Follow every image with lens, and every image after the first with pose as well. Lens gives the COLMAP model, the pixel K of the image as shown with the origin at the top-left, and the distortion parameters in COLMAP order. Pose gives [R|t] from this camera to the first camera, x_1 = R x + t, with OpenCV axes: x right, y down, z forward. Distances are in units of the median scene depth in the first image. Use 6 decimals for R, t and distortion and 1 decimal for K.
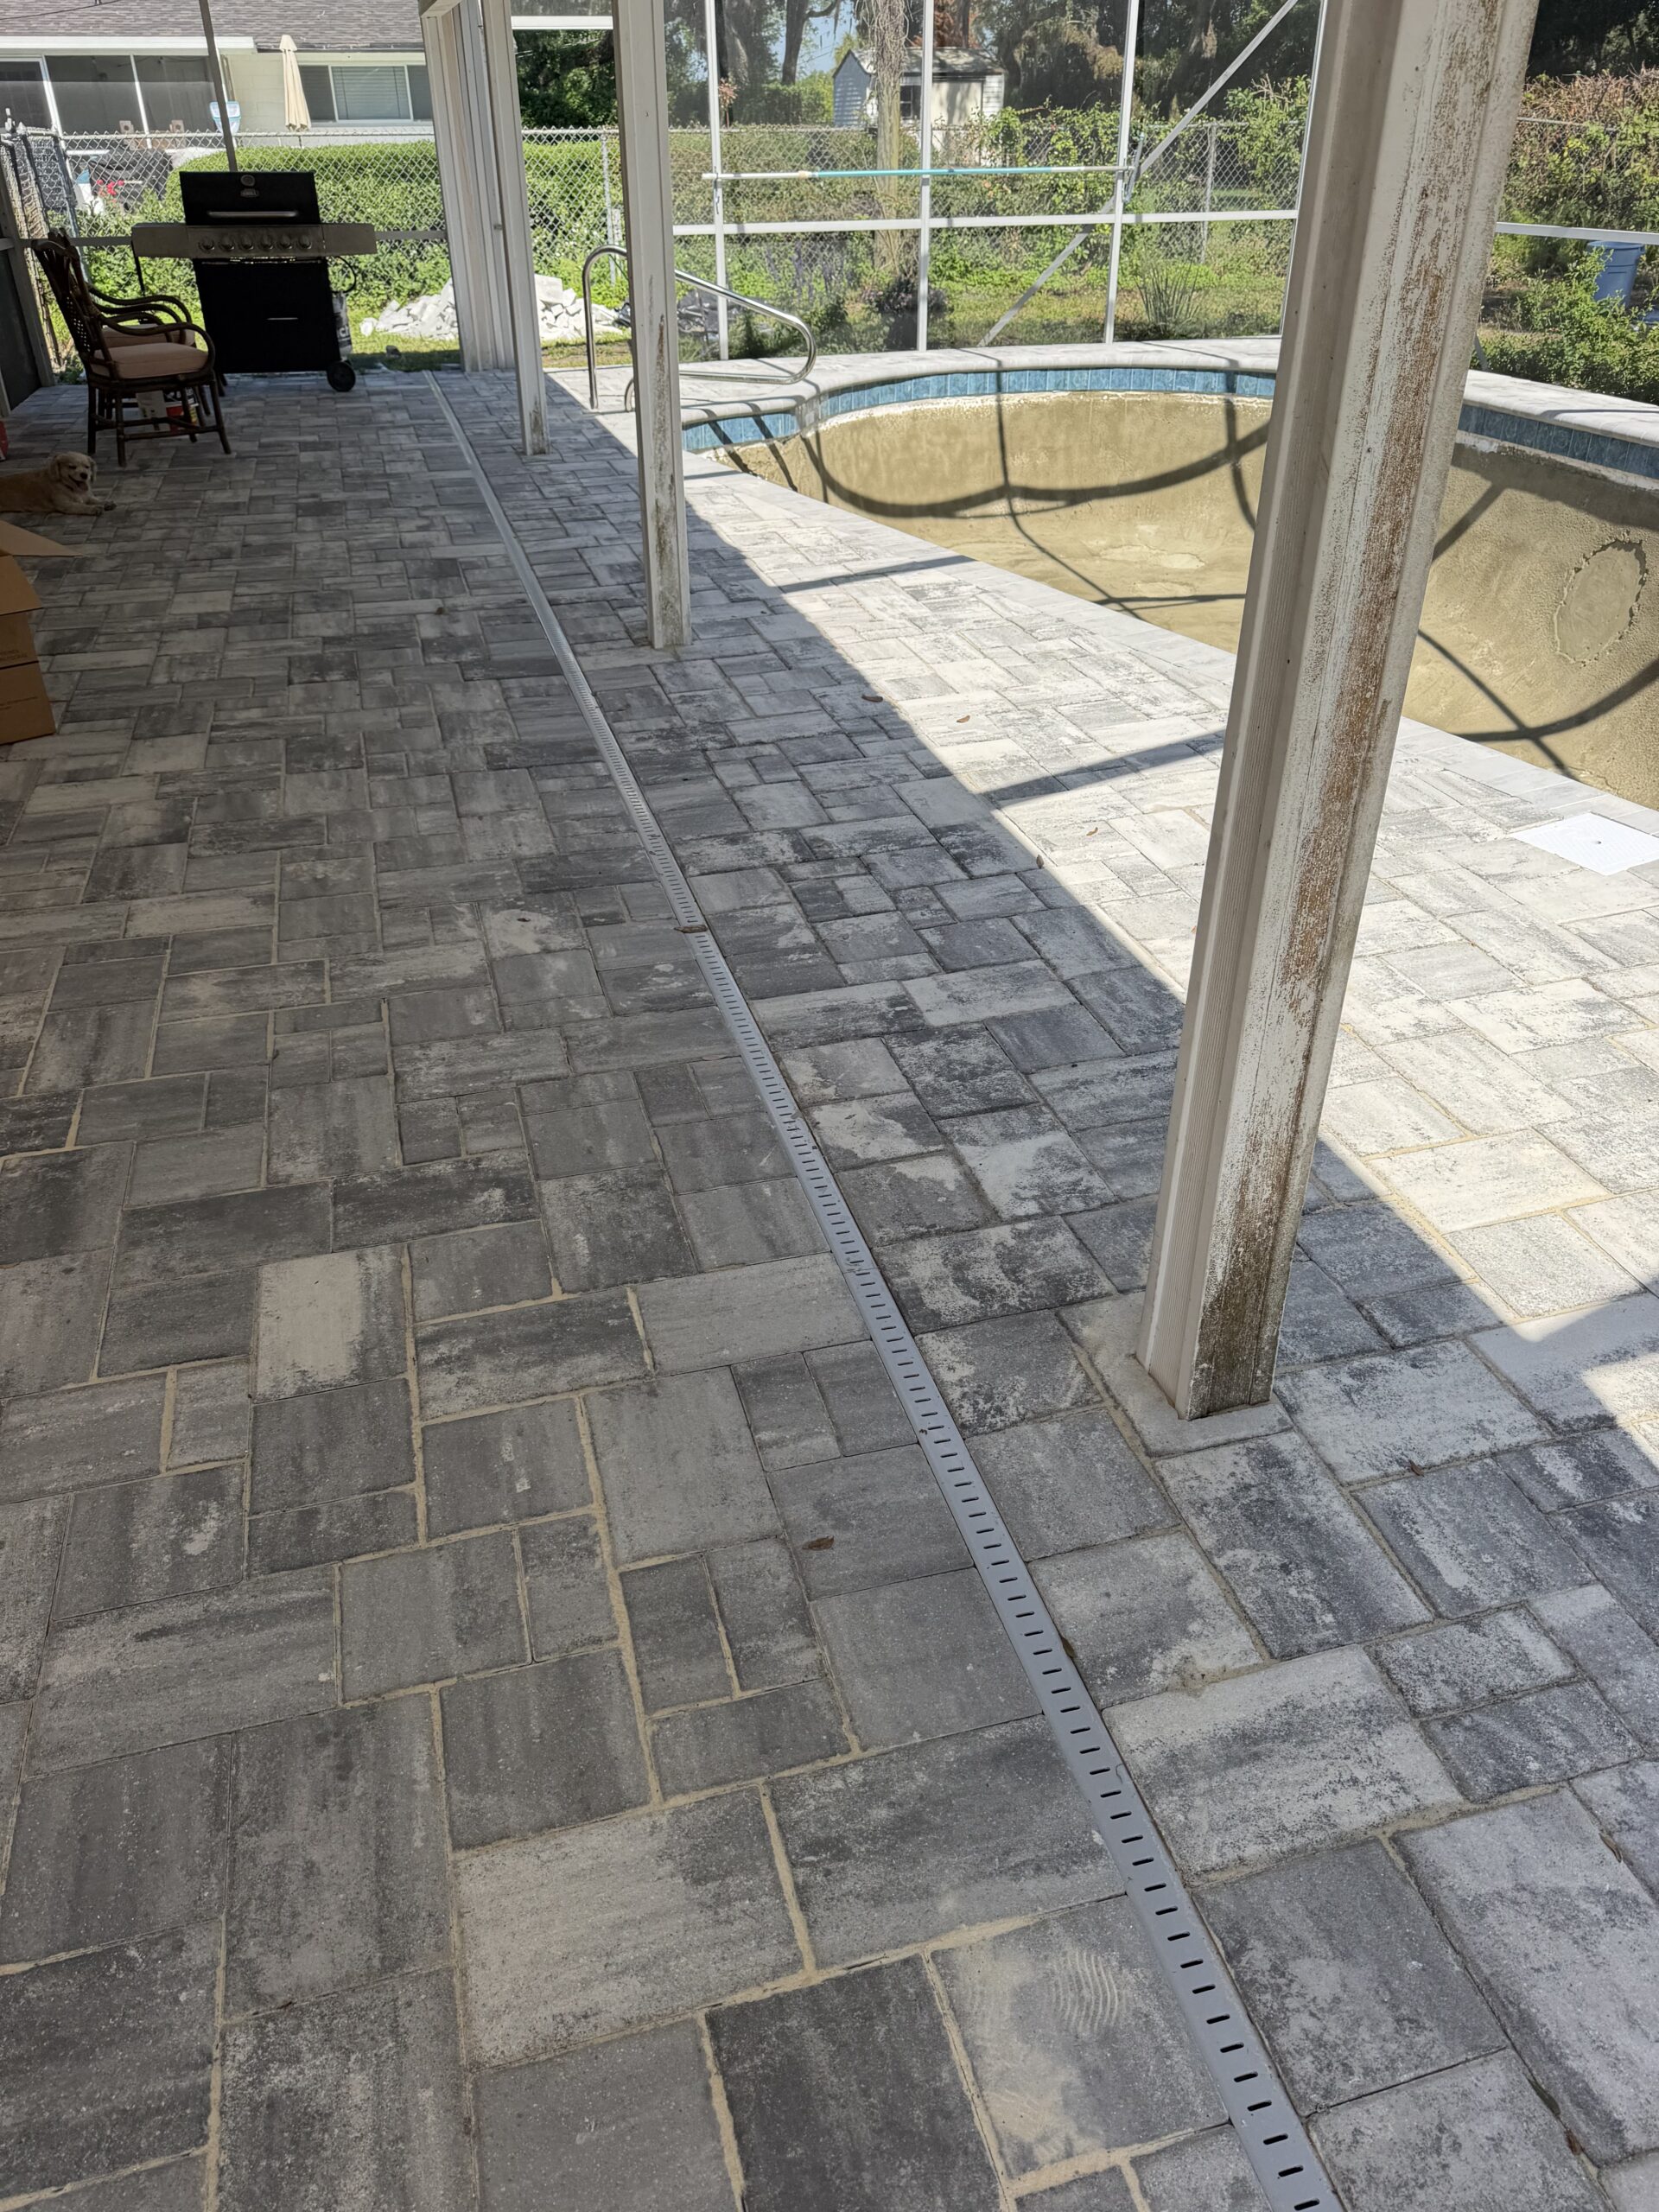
lens RADIAL K [[1558.2, 0, 833.3], [0, 1558.2, 1096.1], [0, 0, 1]] dist [0.015287, -0.017970]
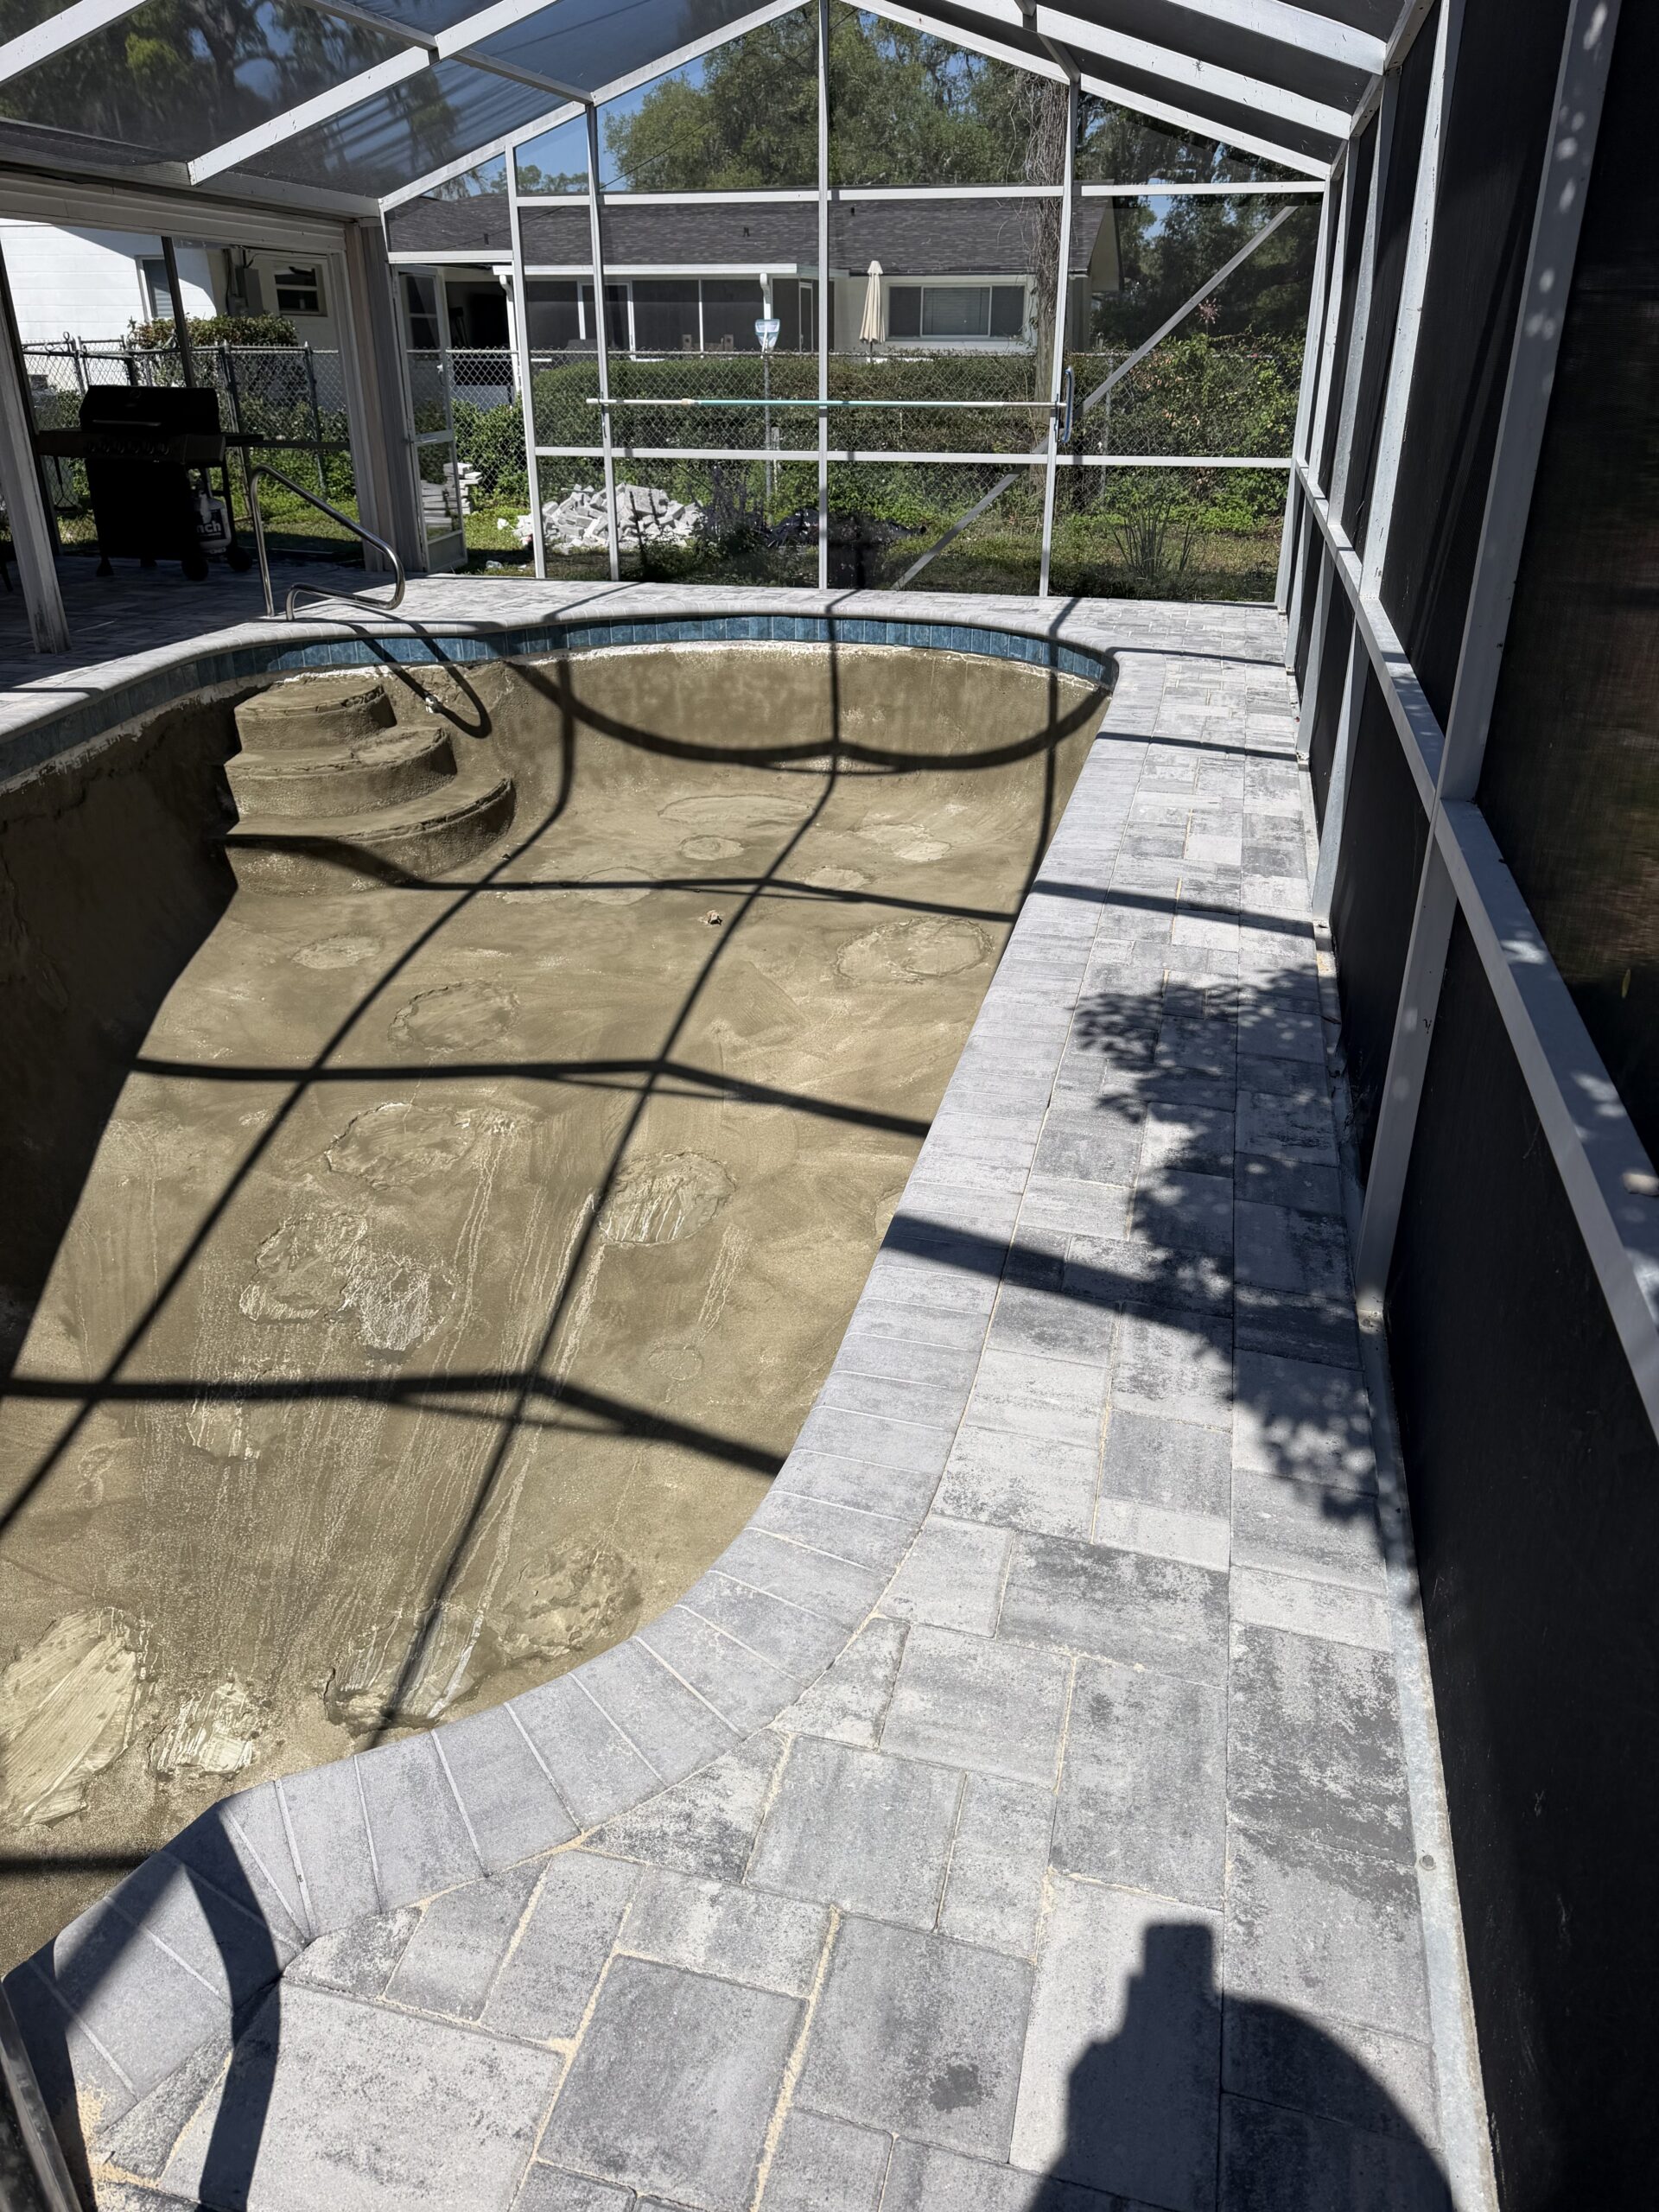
lens RADIAL K [[1534.9, 0, 822.8], [0, 1534.9, 1116.9], [0, 0, 1]] dist [0.089554, -0.130885]
pose [[0.866631, 0.230365, -0.442585, 2.219392], [-0.269891, 0.962498, -0.027497, -0.633798], [0.419653, 0.143280, 0.896305, 0.940910]]
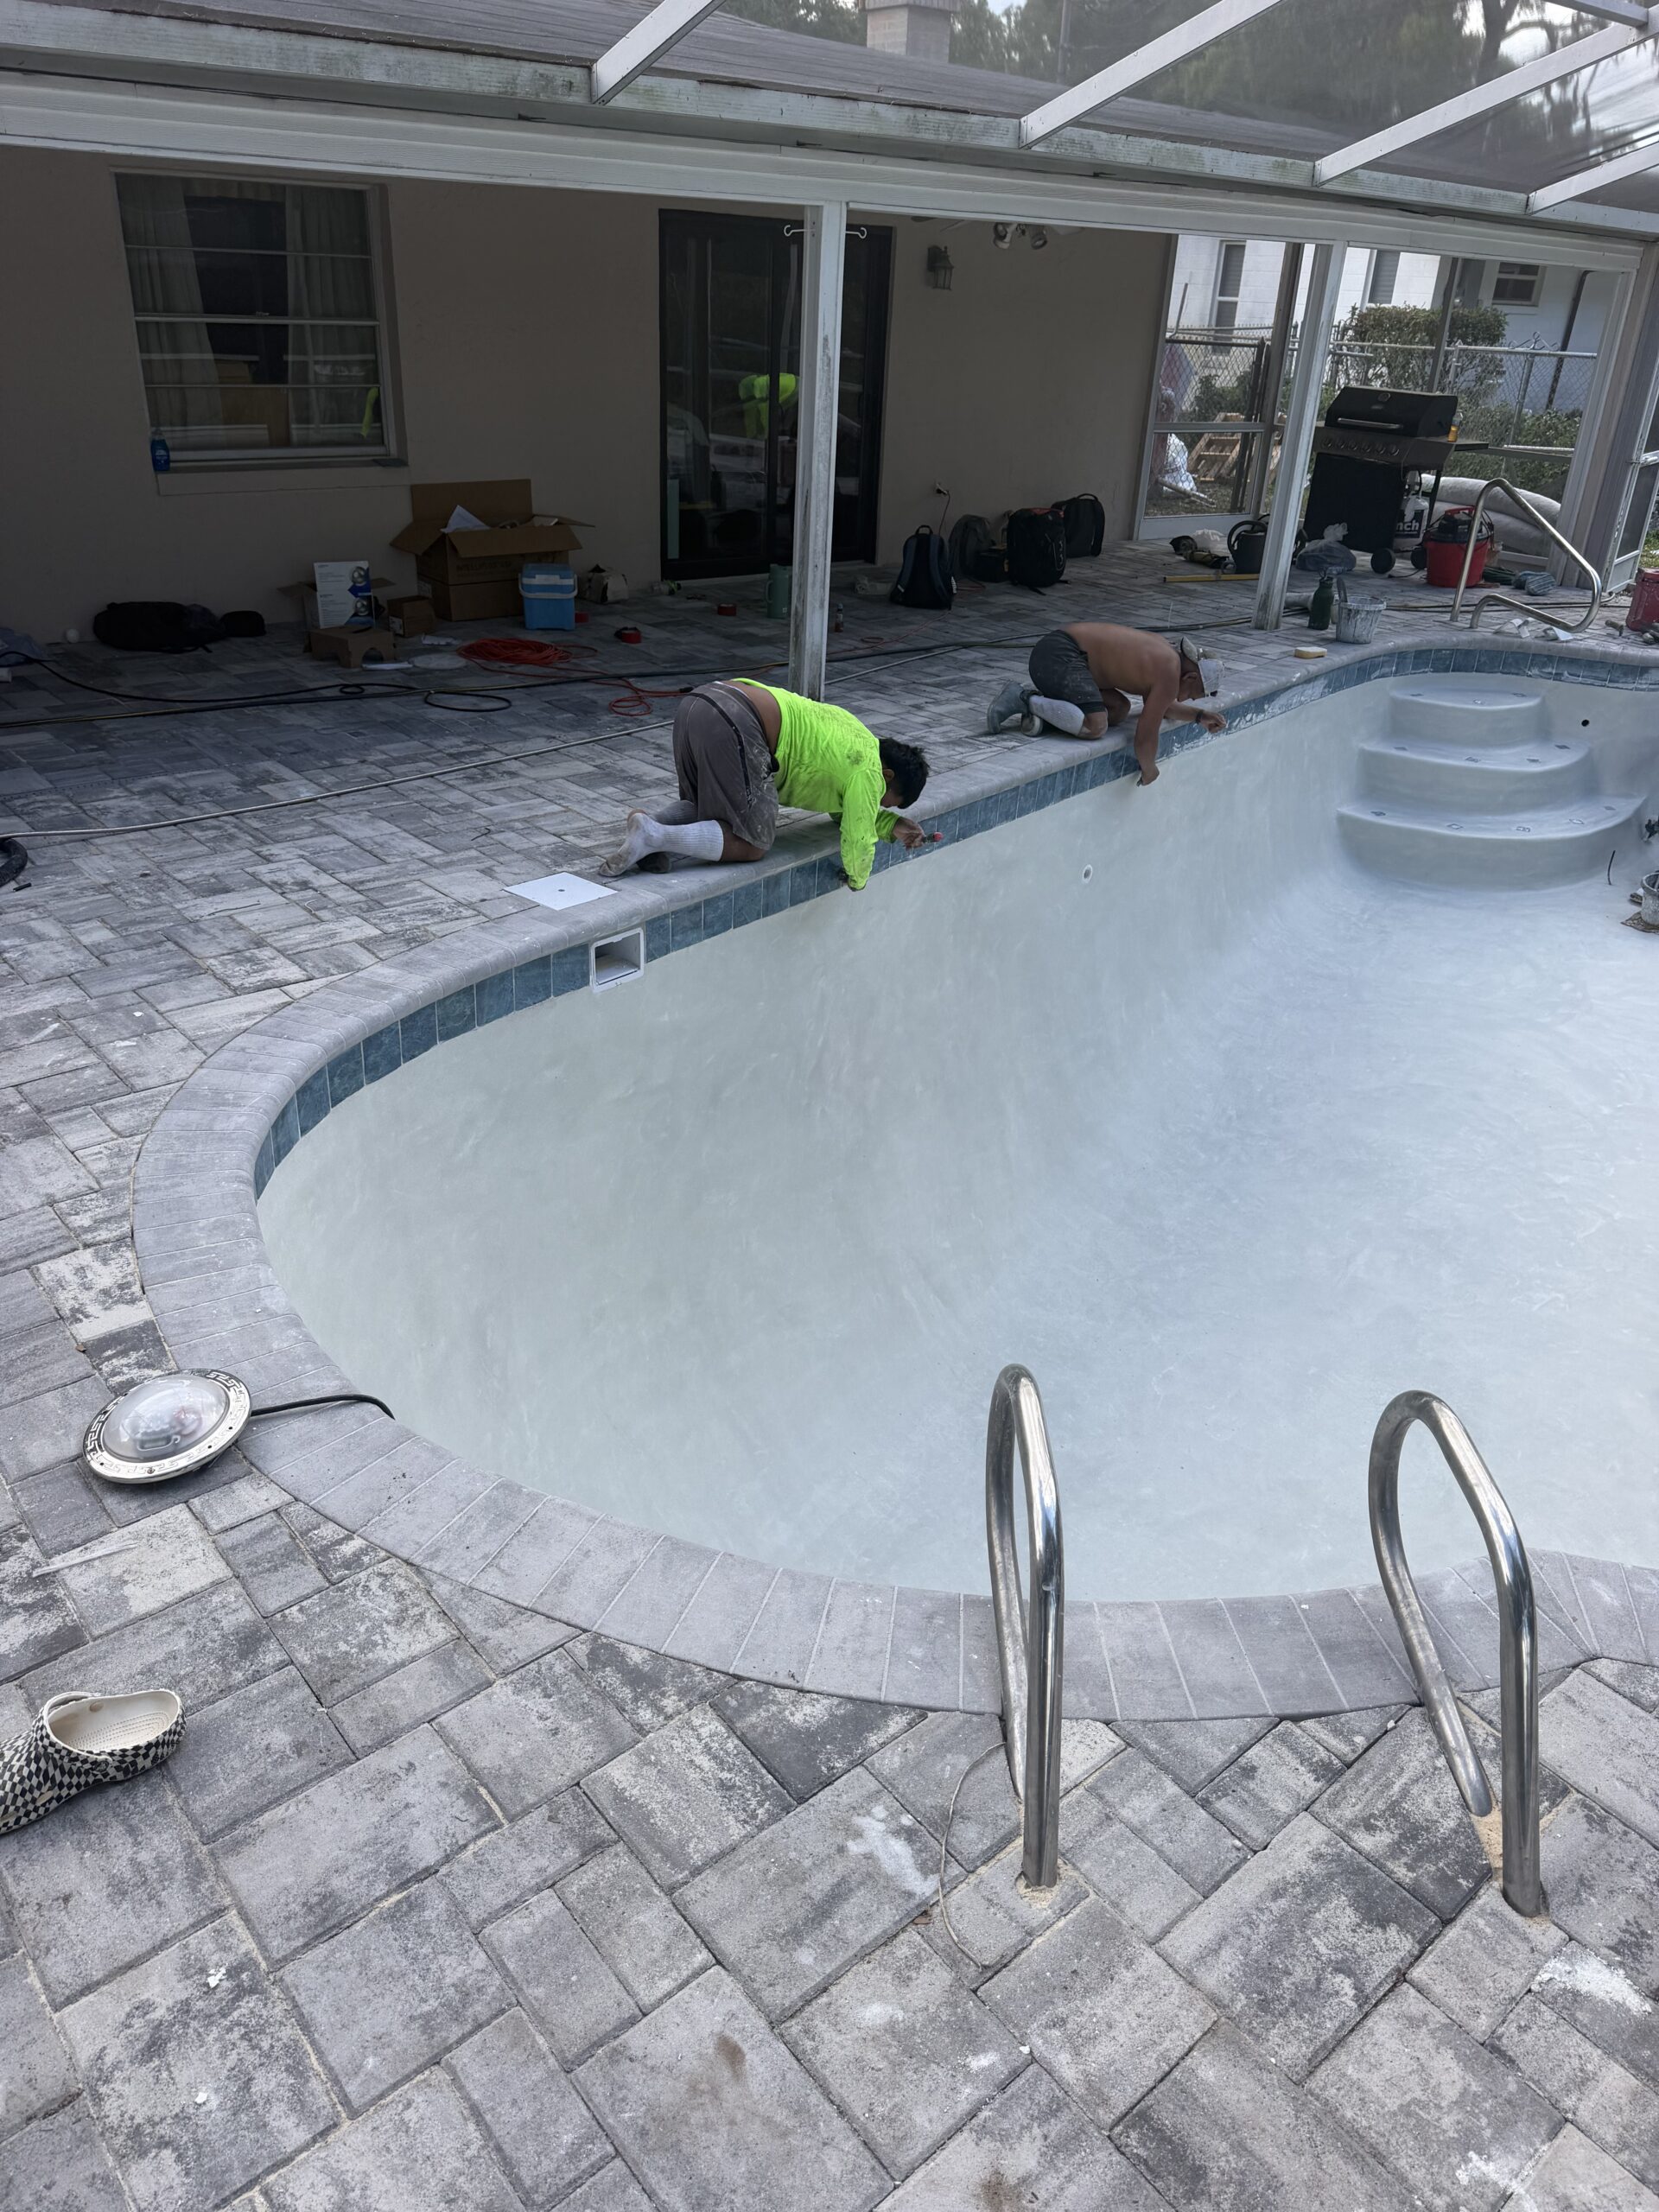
lens RADIAL K [[1549.2, 0, 811.4], [0, 1549.2, 1119.9], [0, 0, 1]] dist [0.032357, -0.042985]
pose [[0.395951, 0.454649, -0.797820, 2.235637], [-0.516590, 0.828591, 0.215805, -0.510828], [0.759182, 0.326697, 0.562949, 0.559344]]
